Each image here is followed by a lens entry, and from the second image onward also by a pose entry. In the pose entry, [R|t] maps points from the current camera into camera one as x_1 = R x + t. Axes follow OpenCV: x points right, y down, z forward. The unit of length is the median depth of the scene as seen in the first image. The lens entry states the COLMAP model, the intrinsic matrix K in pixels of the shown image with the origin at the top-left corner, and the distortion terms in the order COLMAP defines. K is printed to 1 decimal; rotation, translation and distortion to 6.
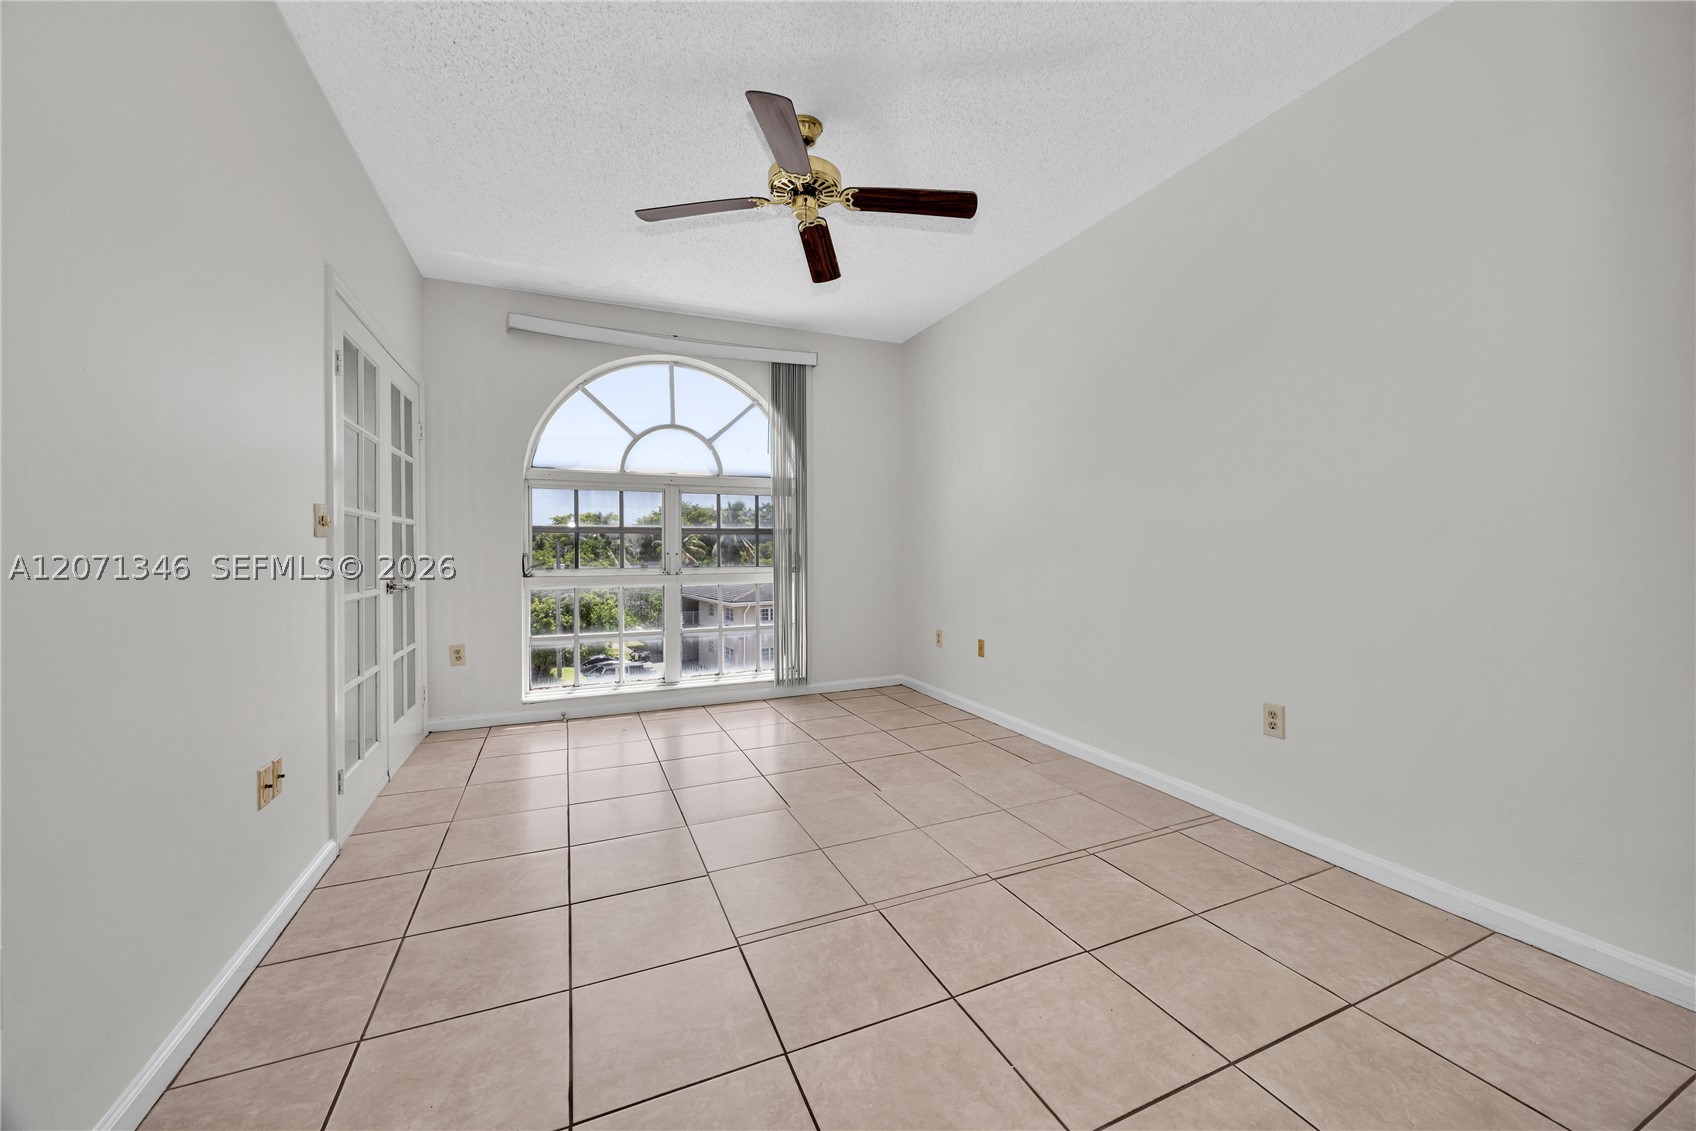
lens RADIAL K [[649.8, 0, 848.0], [0, 649.8, 565.5], [0, 0, 1]] dist [-0.002742, -0.000267]
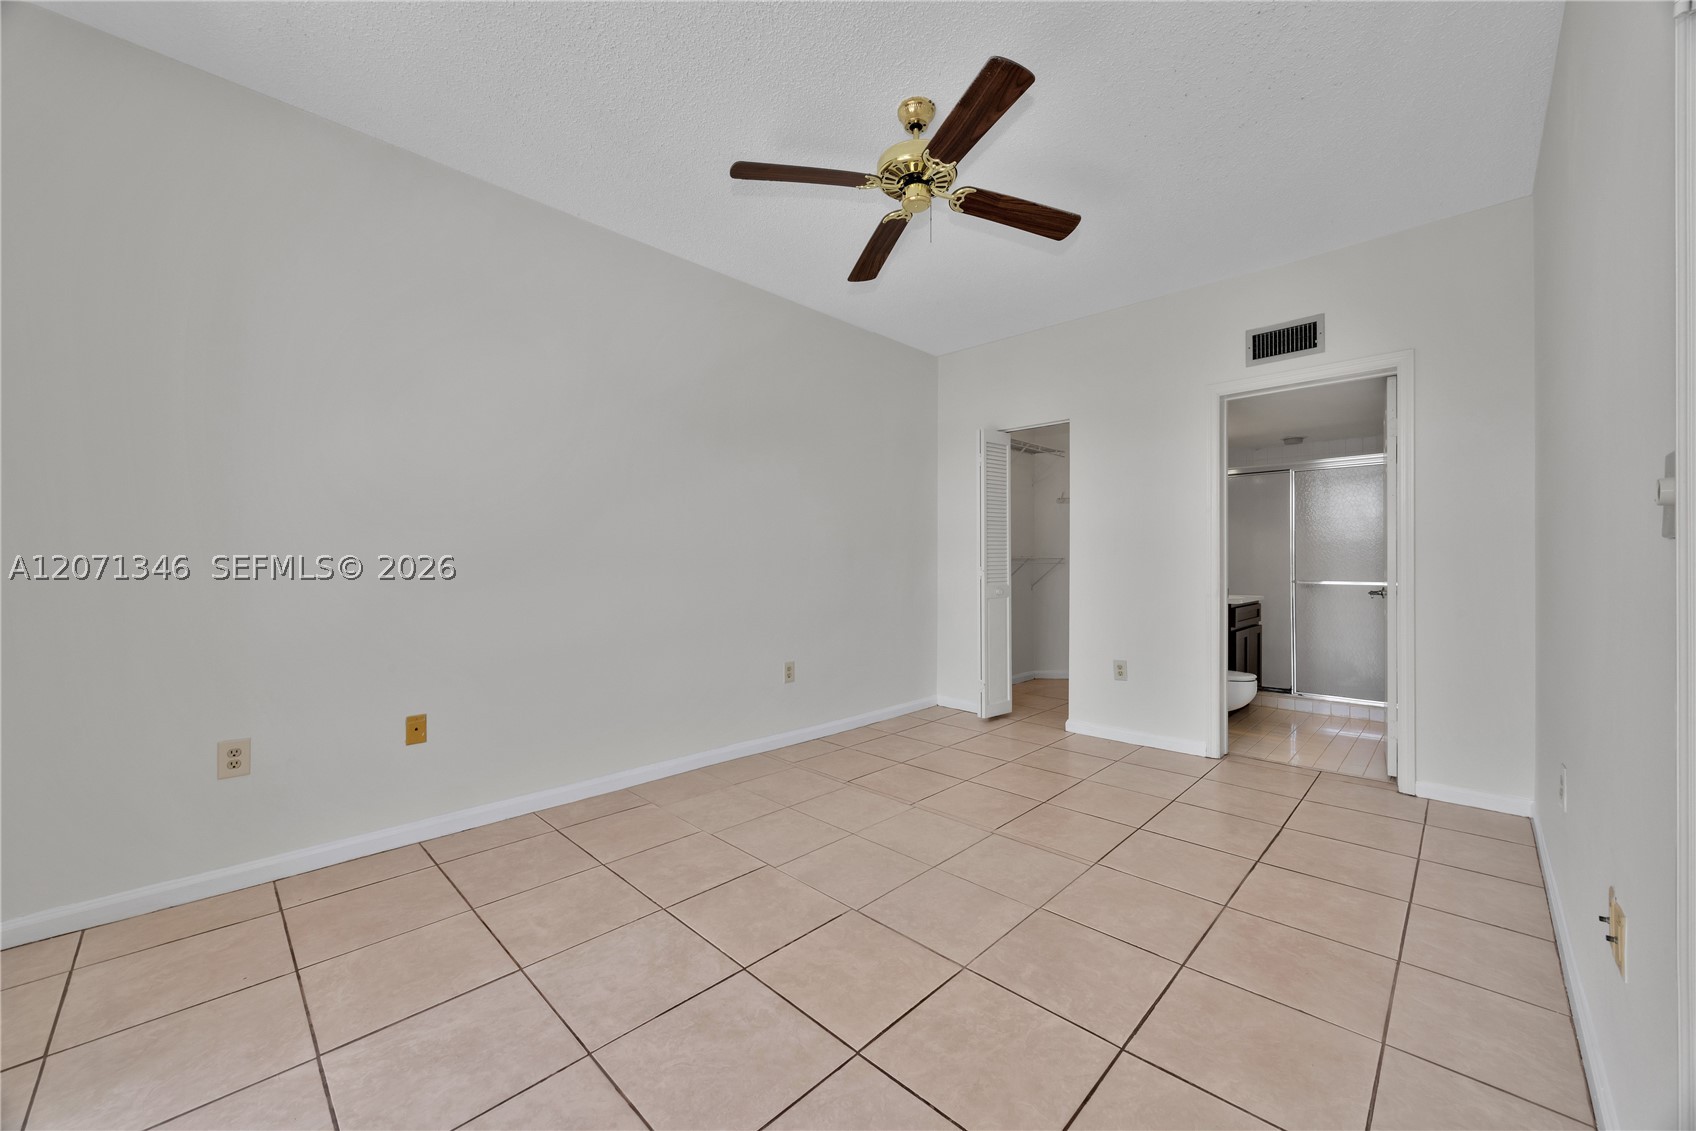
lens RADIAL K [[649.8, 0, 848.0], [0, 649.8, 565.5], [0, 0, 1]] dist [-0.002742, -0.000267]
pose [[-0.380437, -0.000475, 0.924807, -0.823258], [0.026313, 0.999589, 0.011338, -0.040561], [-0.924432, 0.028648, -0.380269, 1.334104]]
